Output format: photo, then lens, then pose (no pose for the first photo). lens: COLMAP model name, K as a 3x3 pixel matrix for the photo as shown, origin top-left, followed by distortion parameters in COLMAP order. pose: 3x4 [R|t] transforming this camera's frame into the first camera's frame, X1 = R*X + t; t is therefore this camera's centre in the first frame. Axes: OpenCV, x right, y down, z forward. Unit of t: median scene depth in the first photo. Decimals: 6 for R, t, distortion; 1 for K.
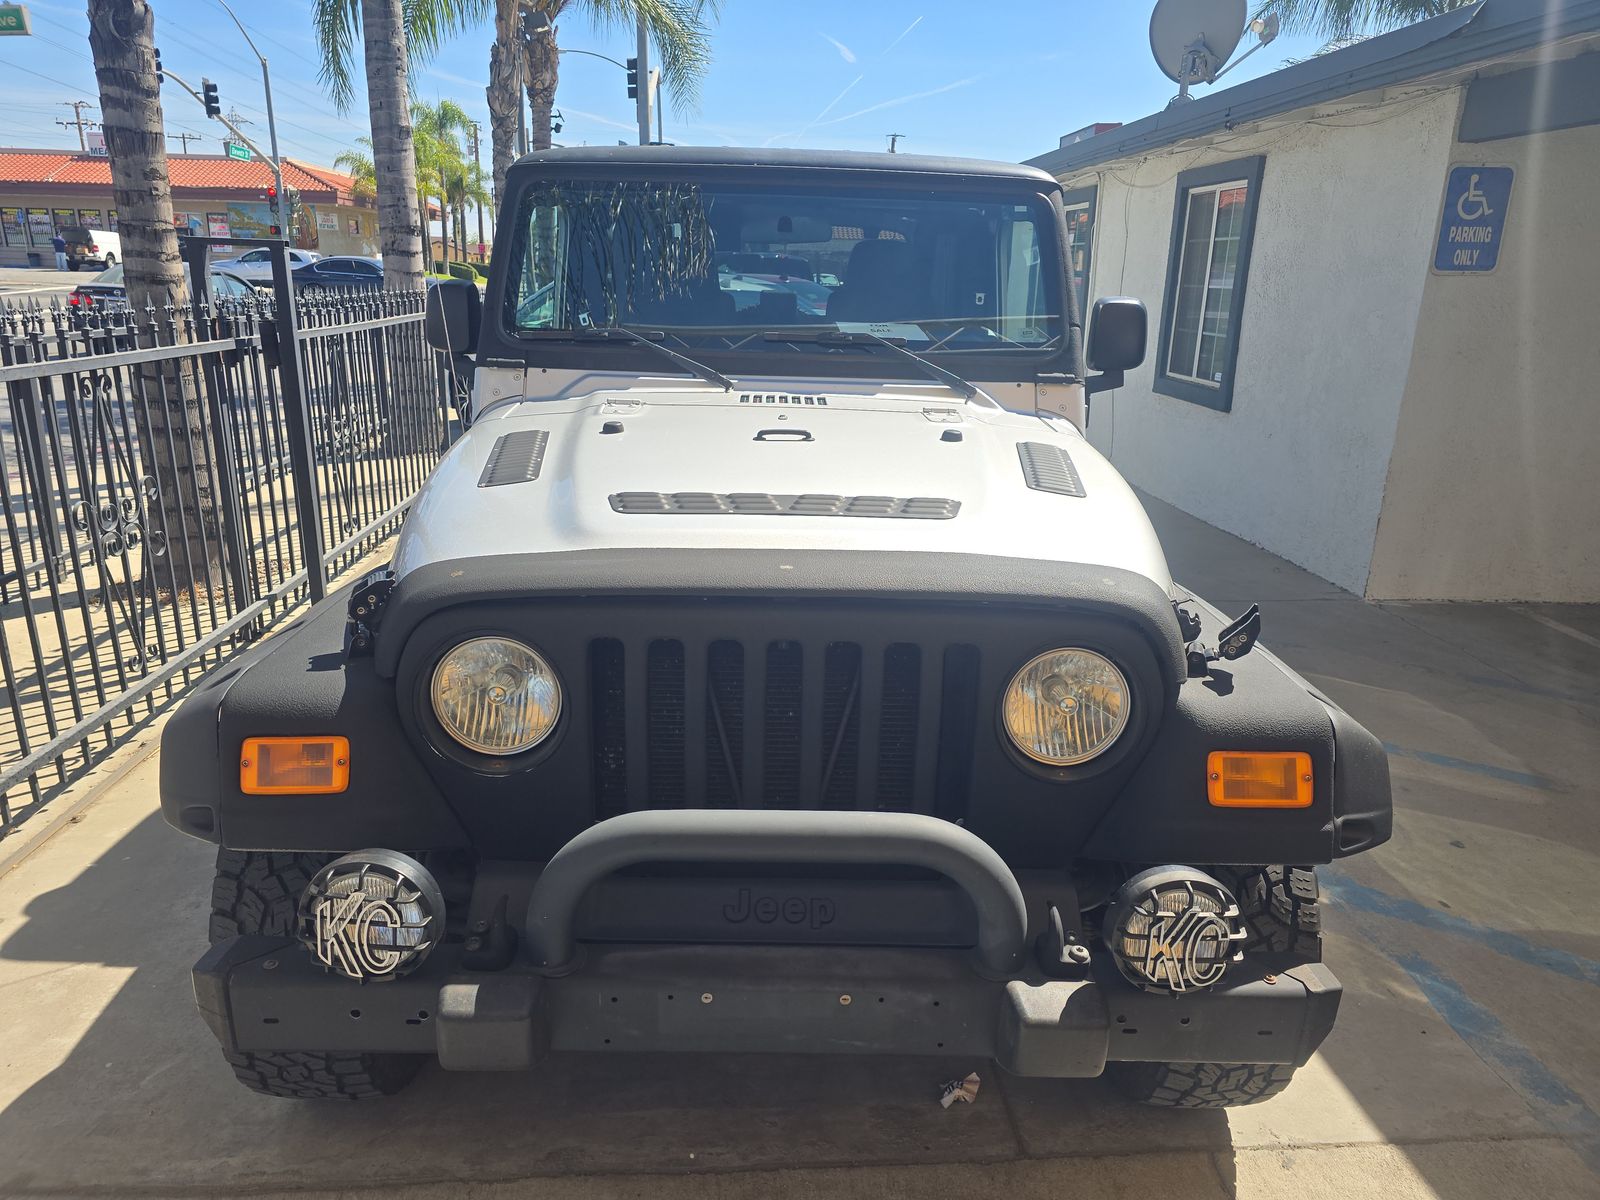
lens RADIAL K [[1079.5, 0, 790.5], [0, 1079.5, 598.8], [0, 0, 1]] dist [0.029156, -0.021018]
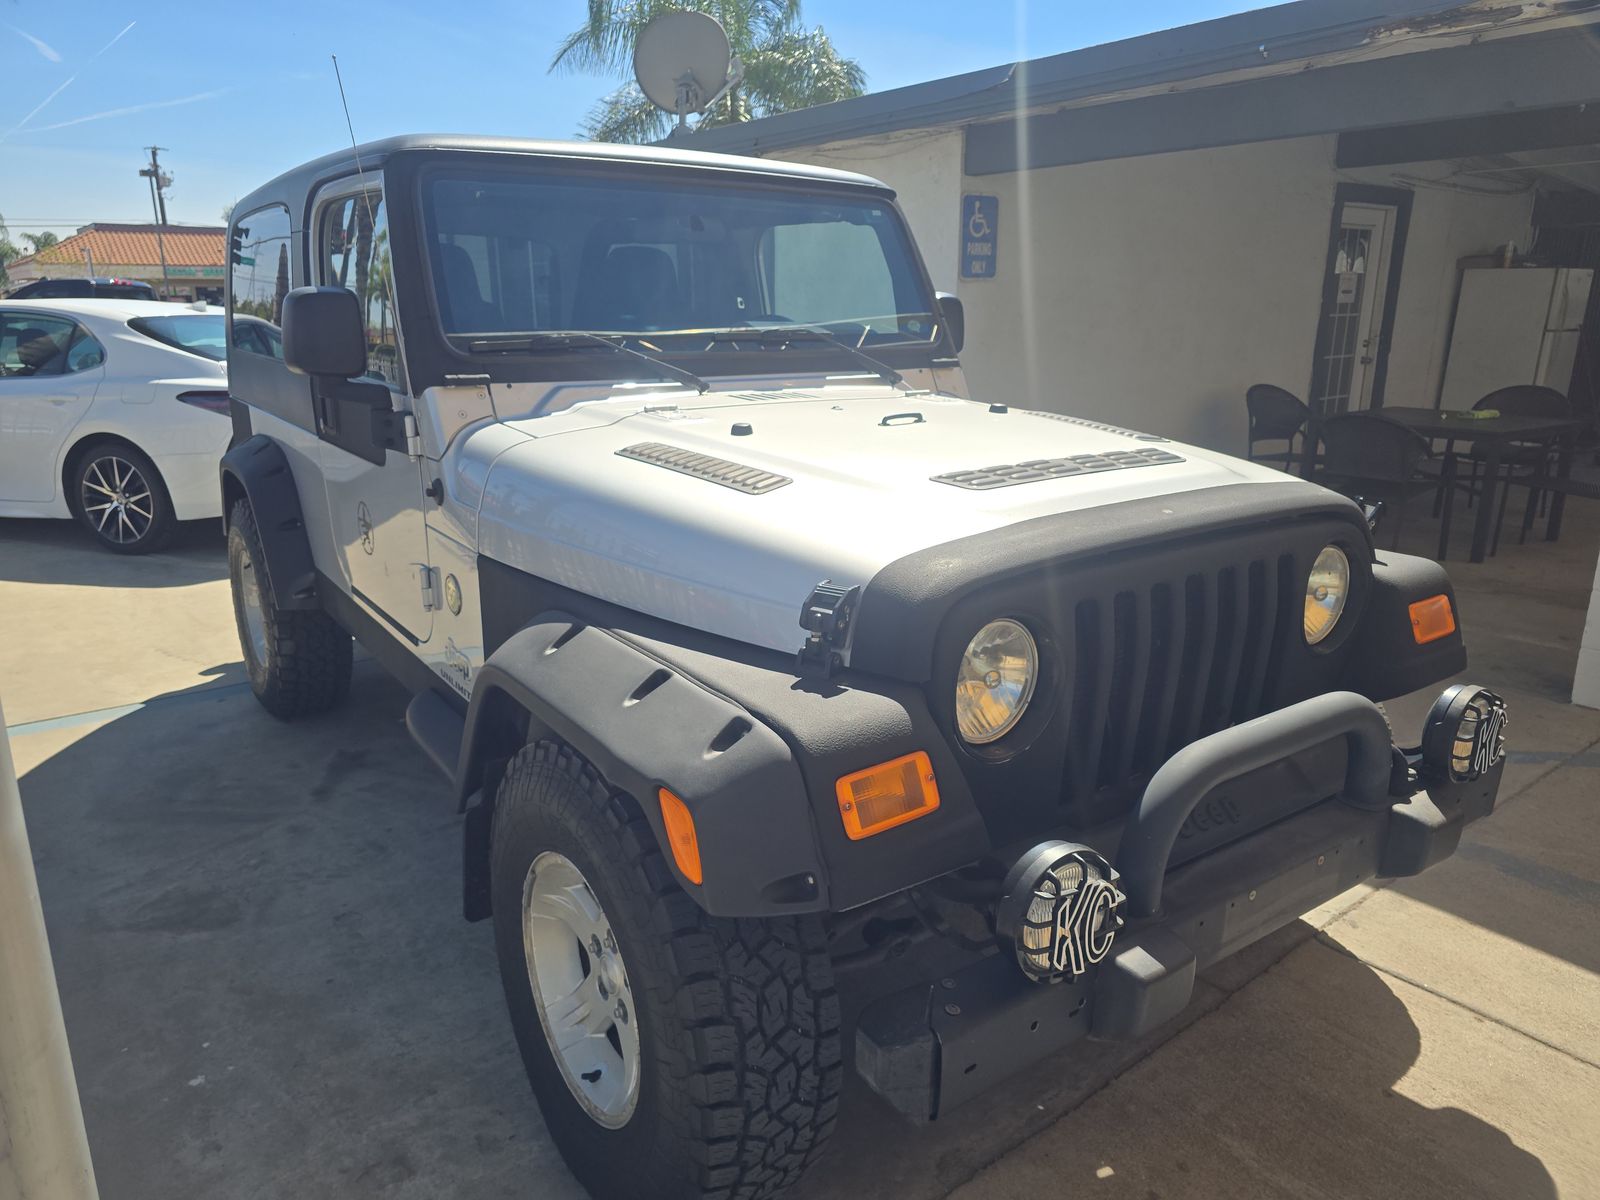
lens RADIAL K [[1079.5, 0, 797.7], [0, 1079.5, 596.0], [0, 0, 1]] dist [0.029156, -0.021018]
pose [[0.827370, -0.170964, 0.535005, -0.525356], [0.184287, 0.982446, 0.028952, -0.025999], [-0.530564, 0.074640, 0.844352, 0.148110]]
